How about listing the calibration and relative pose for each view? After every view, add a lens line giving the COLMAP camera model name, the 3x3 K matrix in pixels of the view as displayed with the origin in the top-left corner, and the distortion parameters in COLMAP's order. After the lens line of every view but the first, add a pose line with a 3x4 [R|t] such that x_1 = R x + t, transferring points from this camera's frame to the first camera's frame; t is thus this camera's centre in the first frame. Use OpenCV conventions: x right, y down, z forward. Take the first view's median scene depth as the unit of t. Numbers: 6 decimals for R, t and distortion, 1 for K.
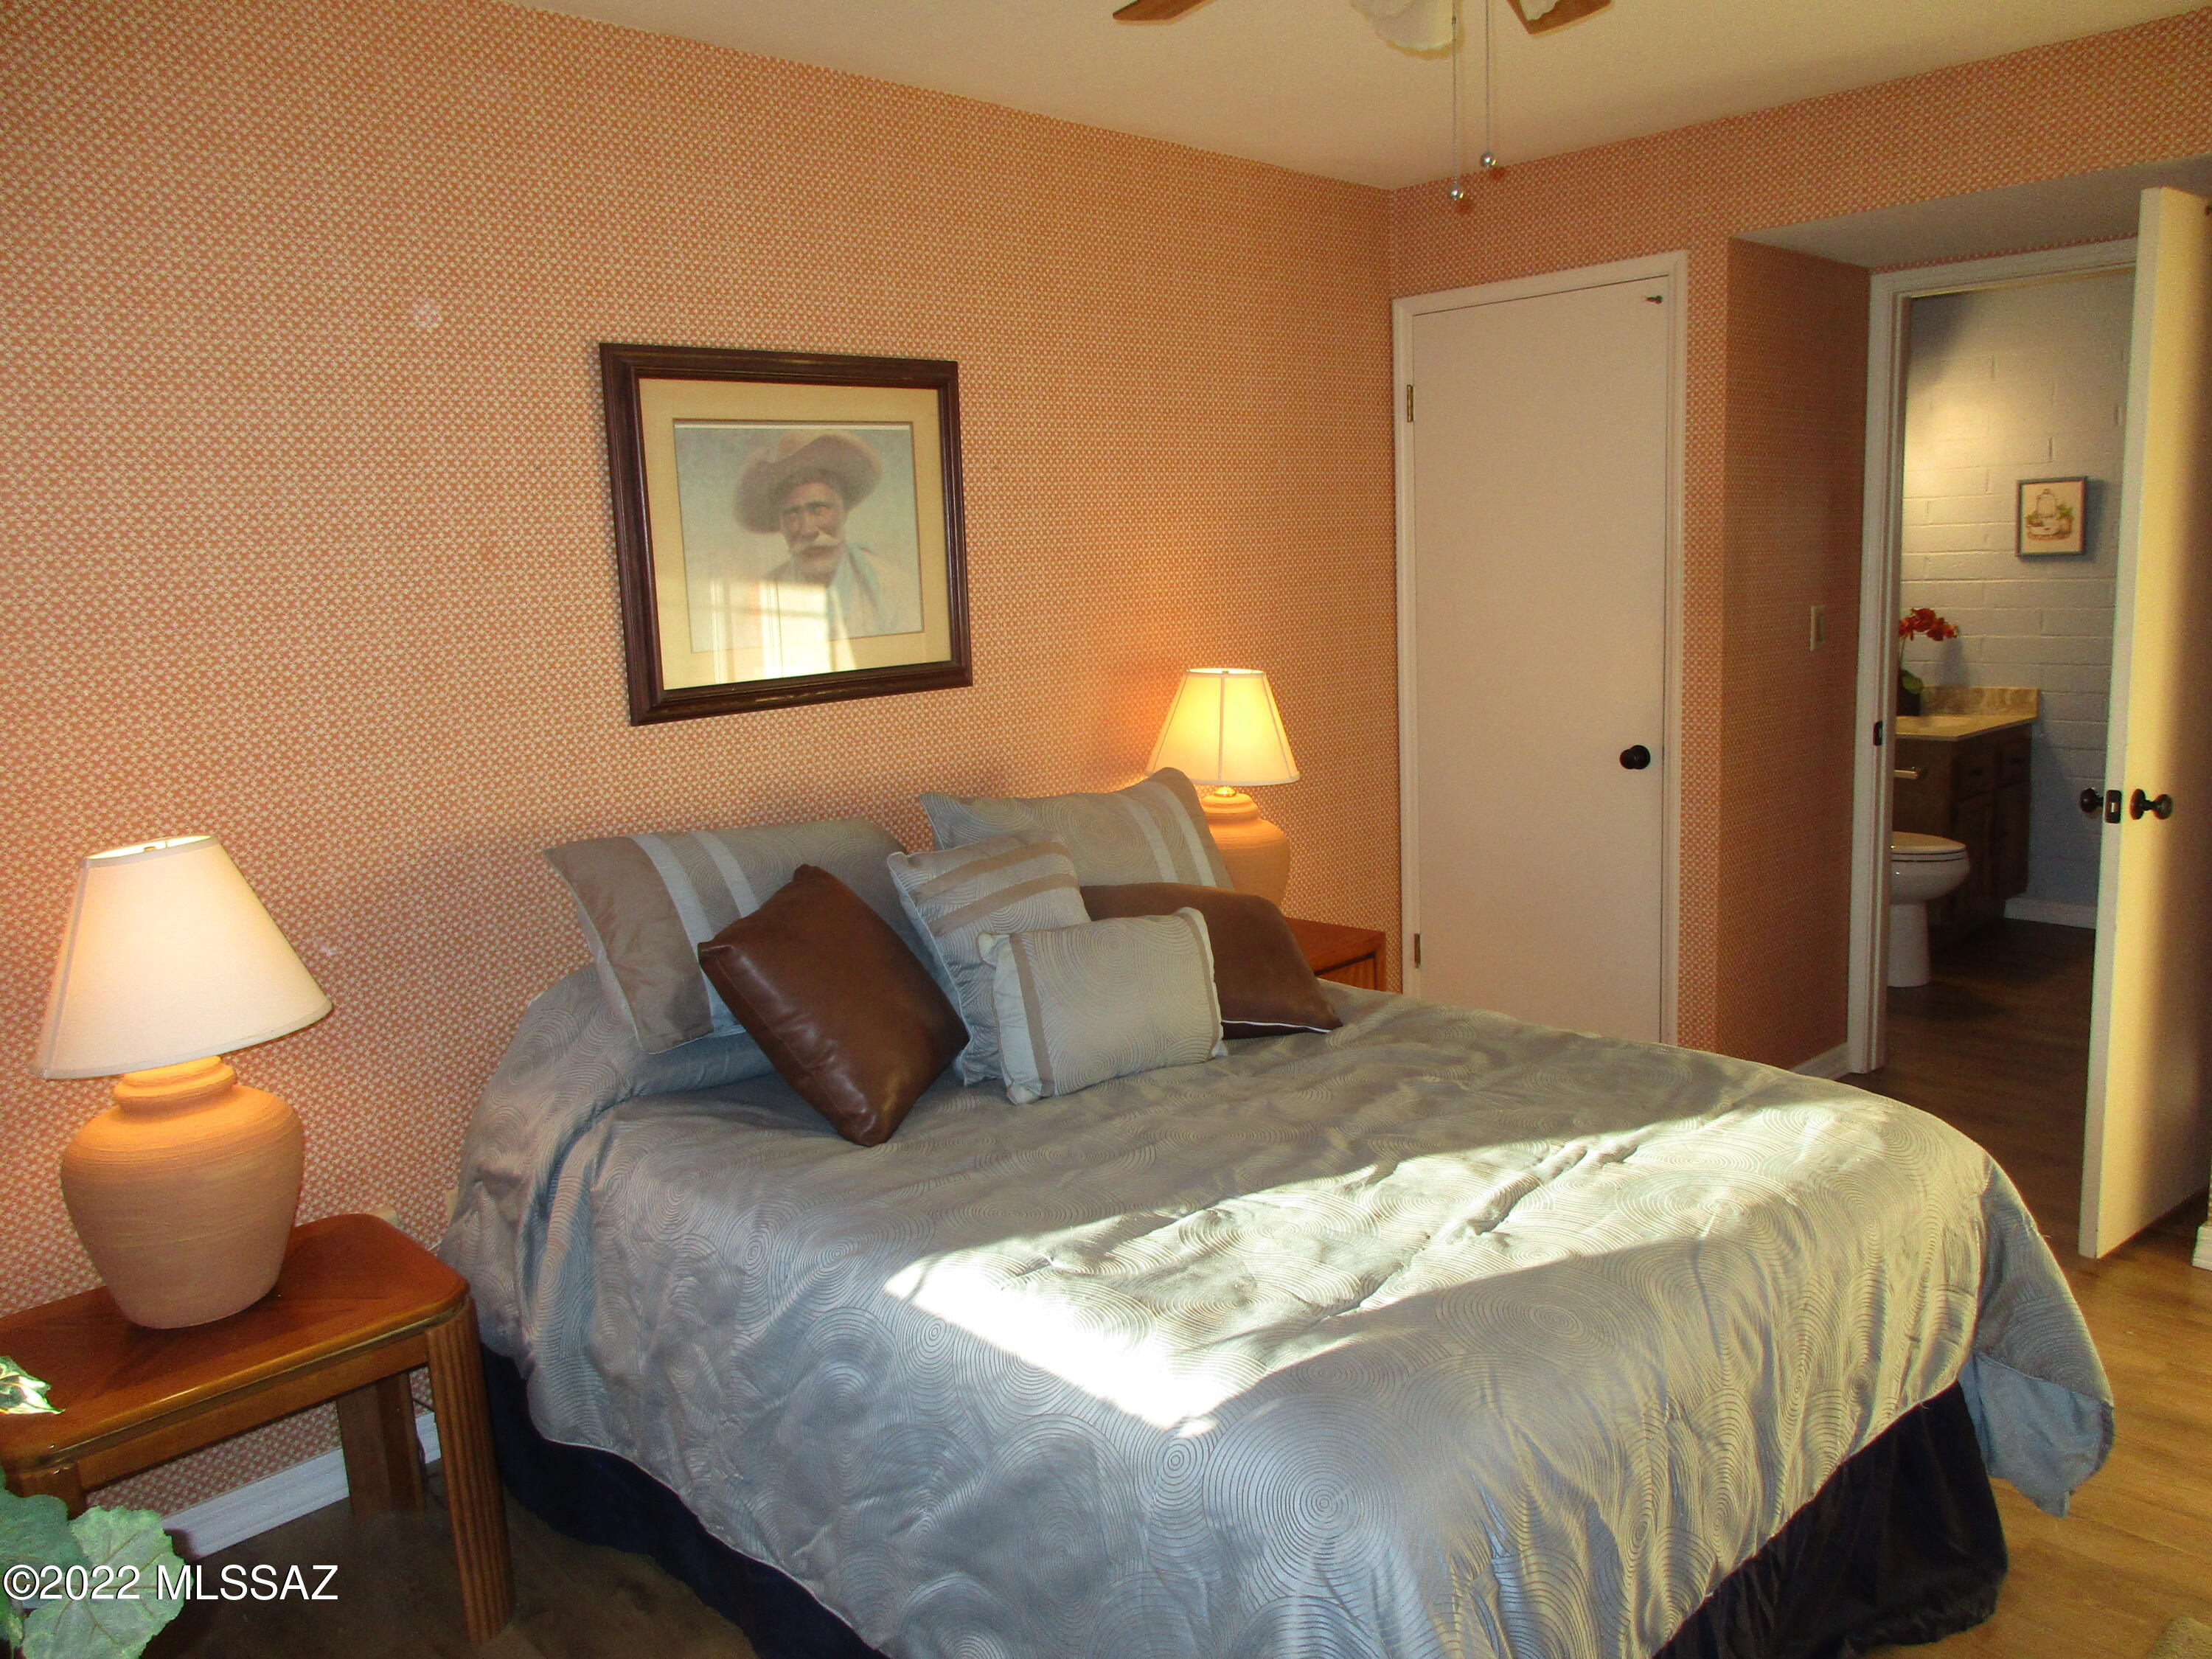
lens RADIAL K [[1660.2, 0, 1098.4], [0, 1660.2, 822.9], [0, 0, 1]] dist [0.020022, -0.025339]
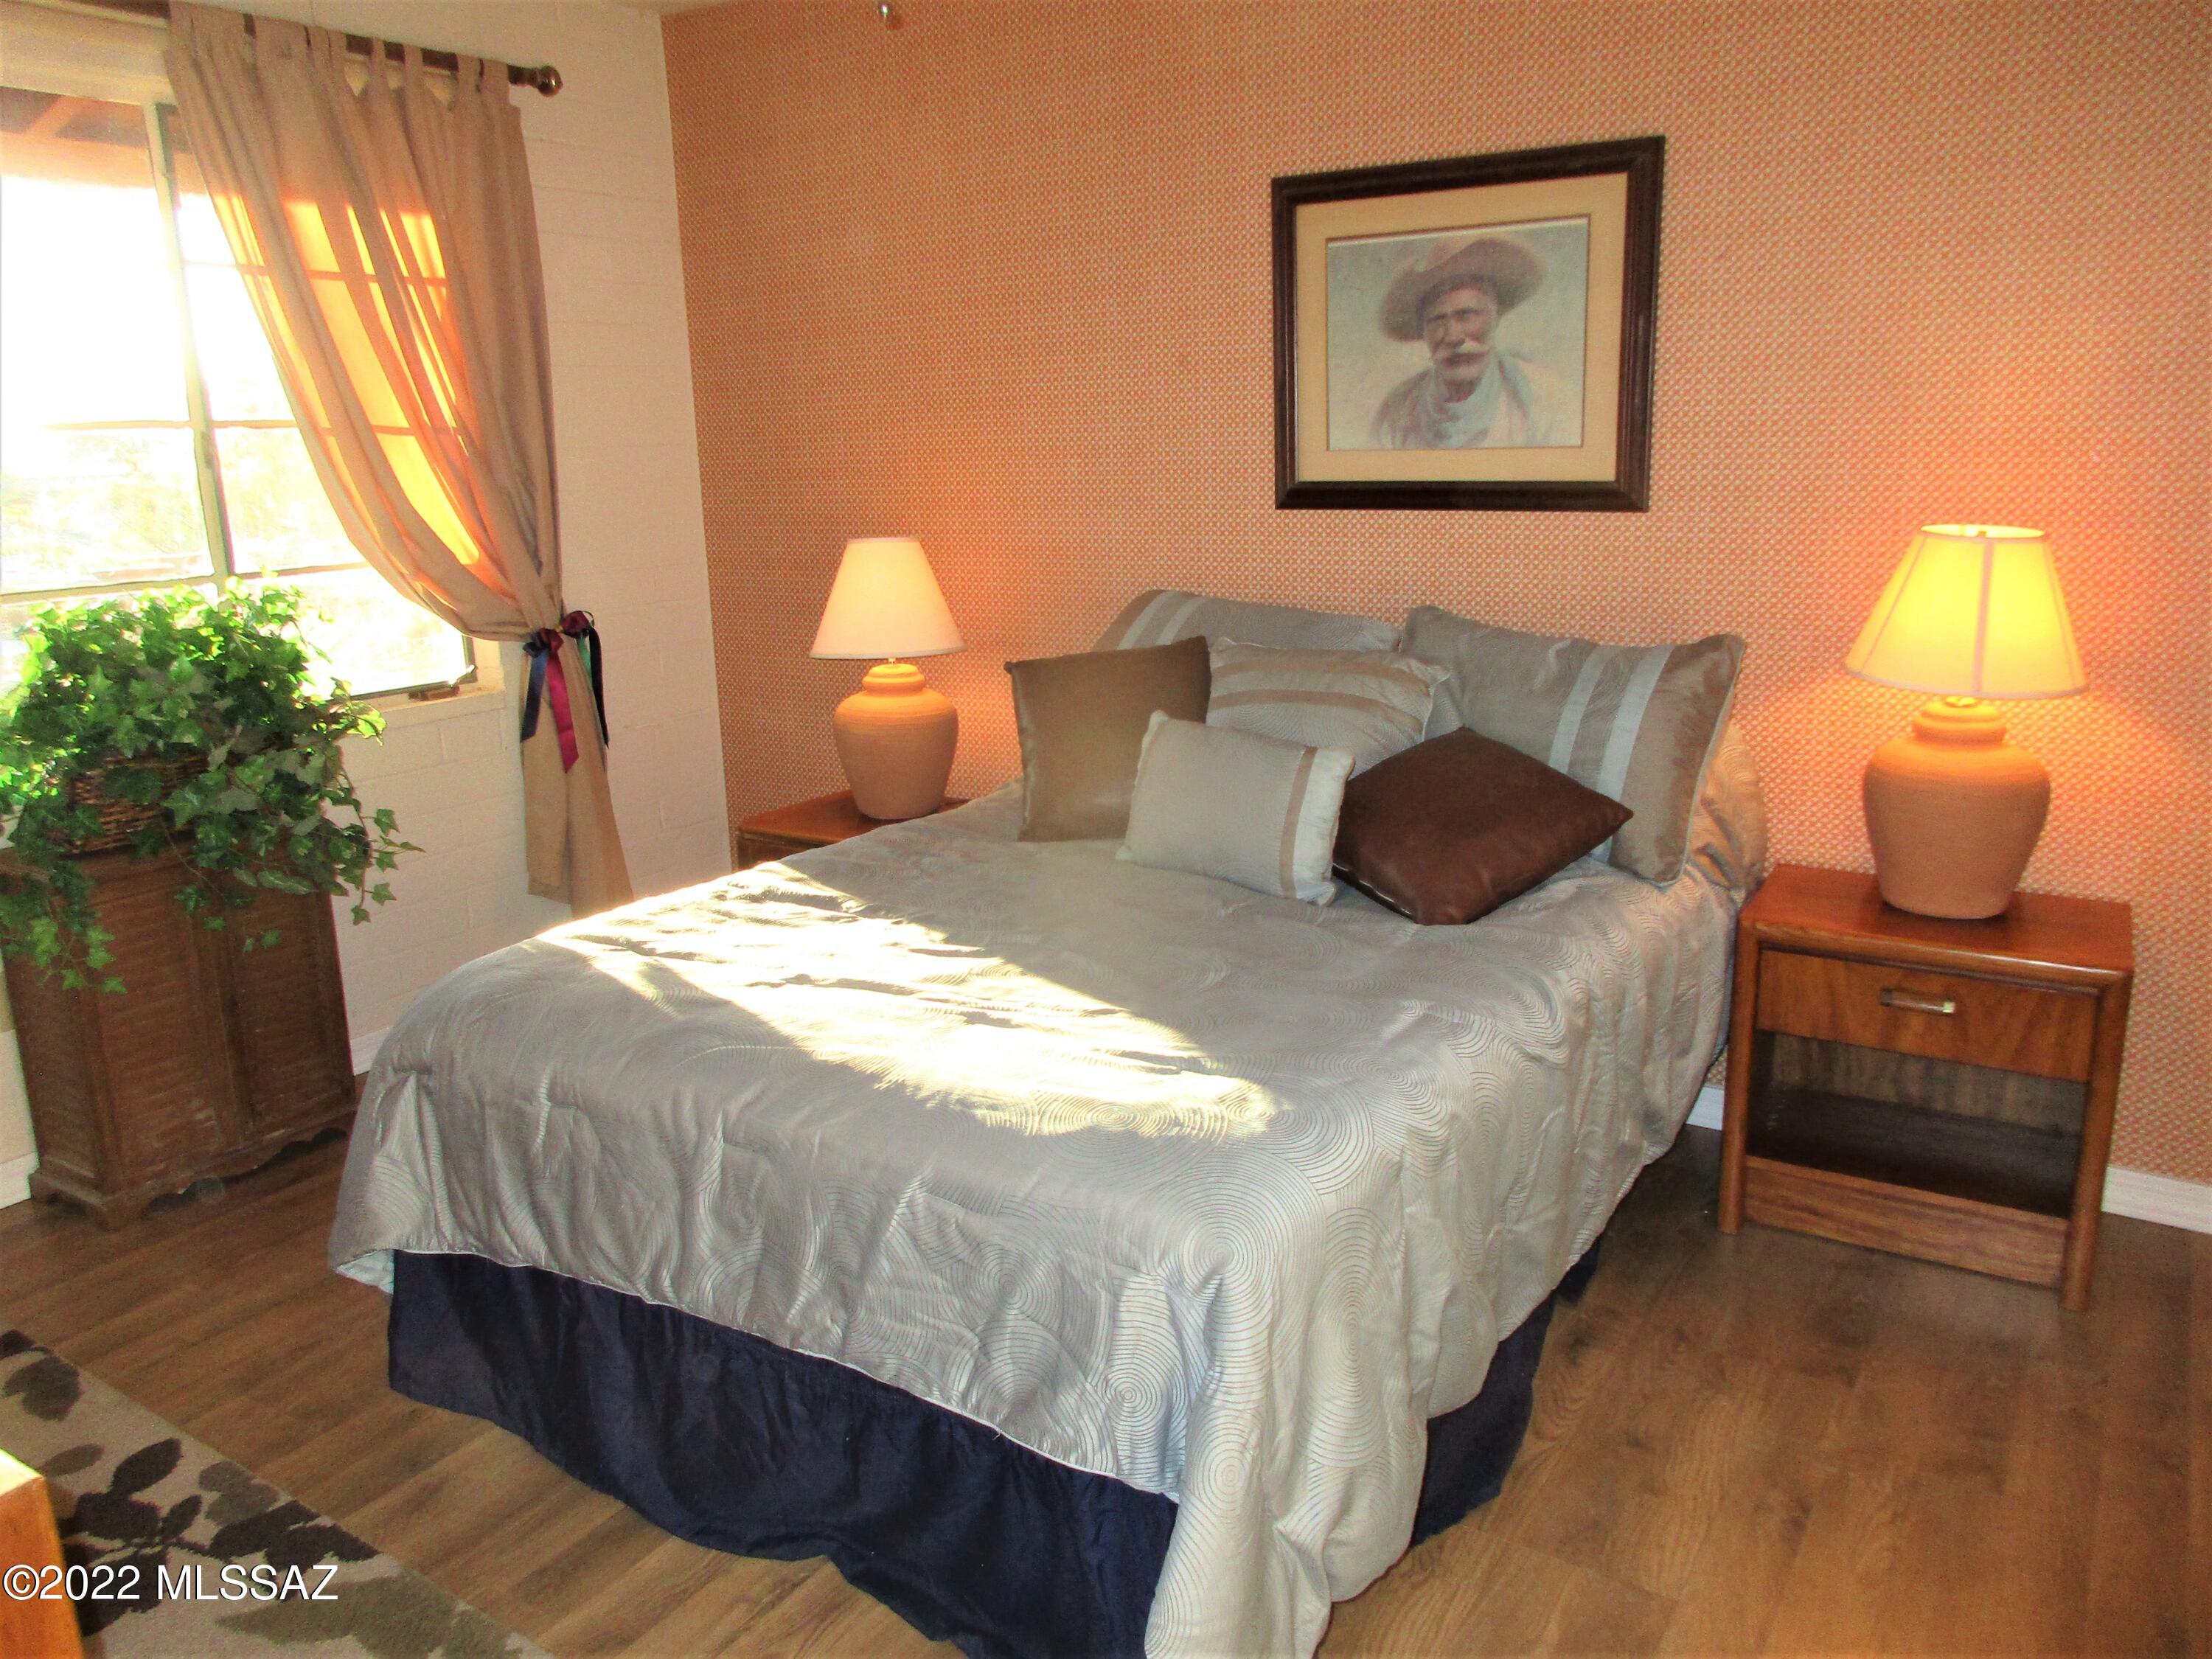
lens RADIAL K [[1660.2, 0, 1098.4], [0, 1660.2, 822.9], [0, 0, 1]] dist [0.020022, -0.025339]
pose [[0.261068, 0.267099, -0.927633, 0.797797], [-0.148973, 0.960594, 0.234663, -0.097119], [0.953756, 0.076929, 0.290570, 0.518496]]
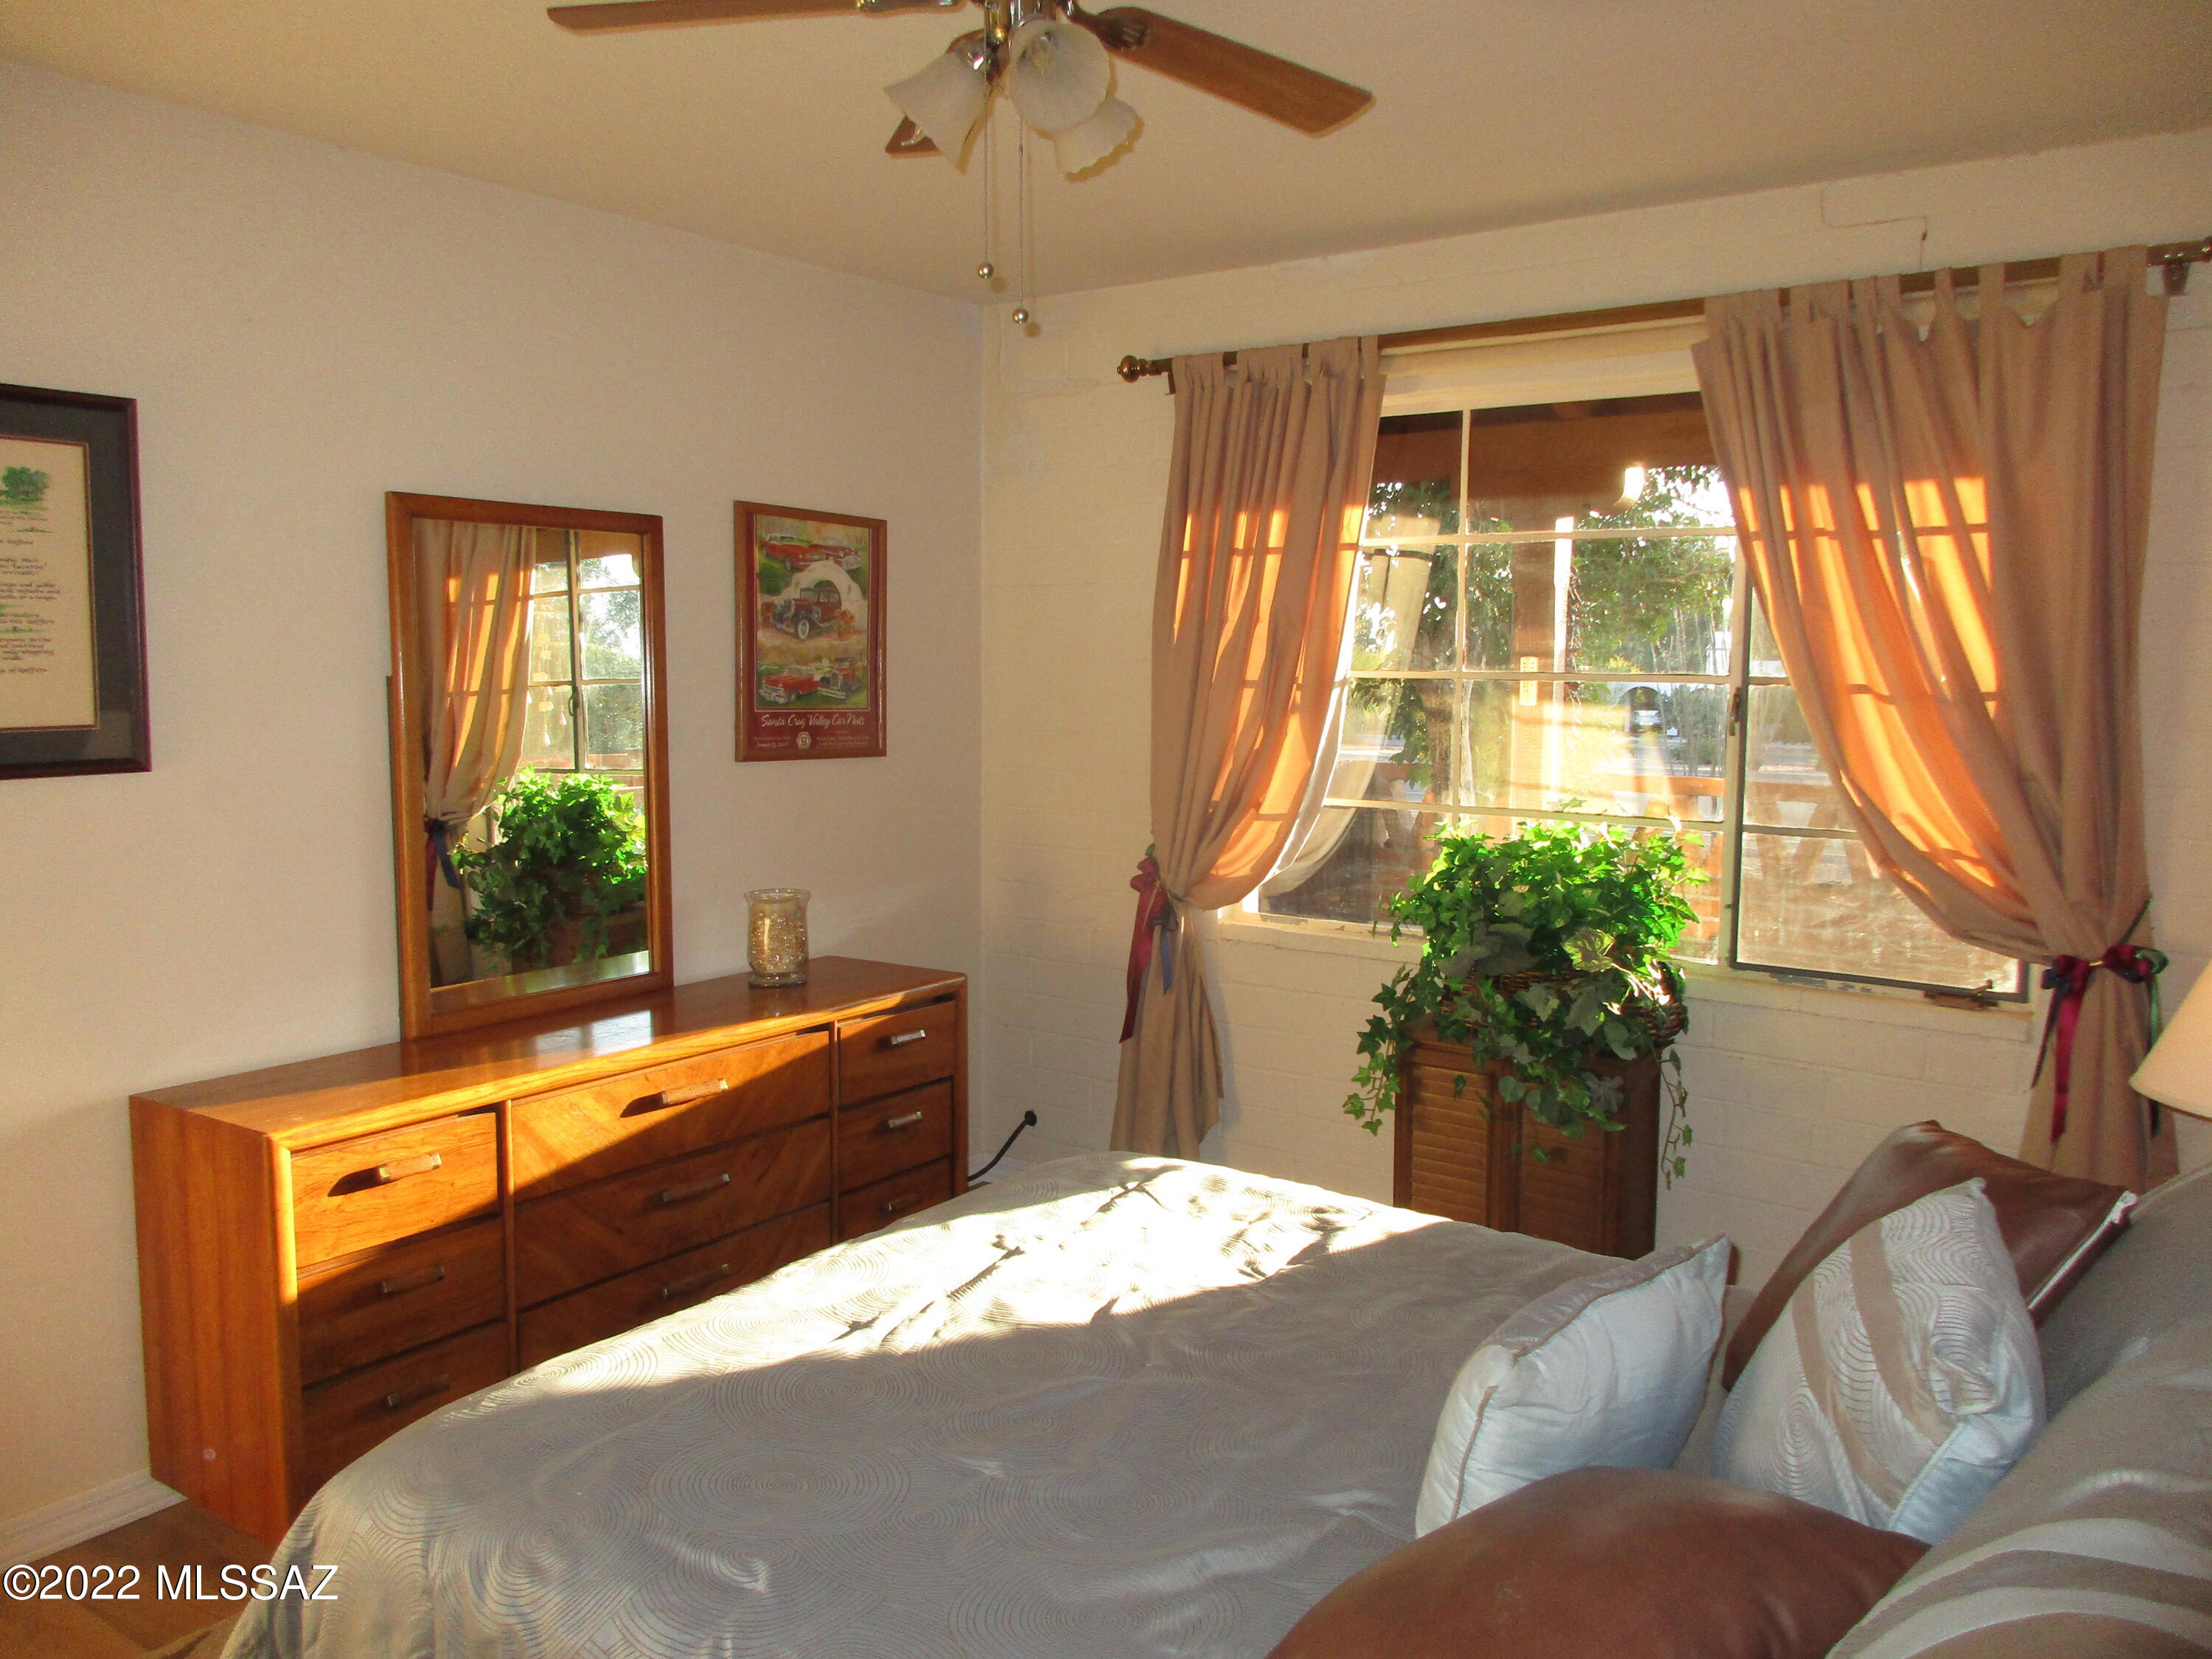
lens RADIAL K [[1666.5, 0, 1111.2], [0, 1666.5, 808.4], [0, 0, 1]] dist [0.037824, -0.051256]
pose [[-0.967534, 0.055199, -0.246639, 0.257056], [-0.007429, 0.969225, 0.246063, -0.196052], [0.252631, 0.239907, -0.937349, 1.211826]]
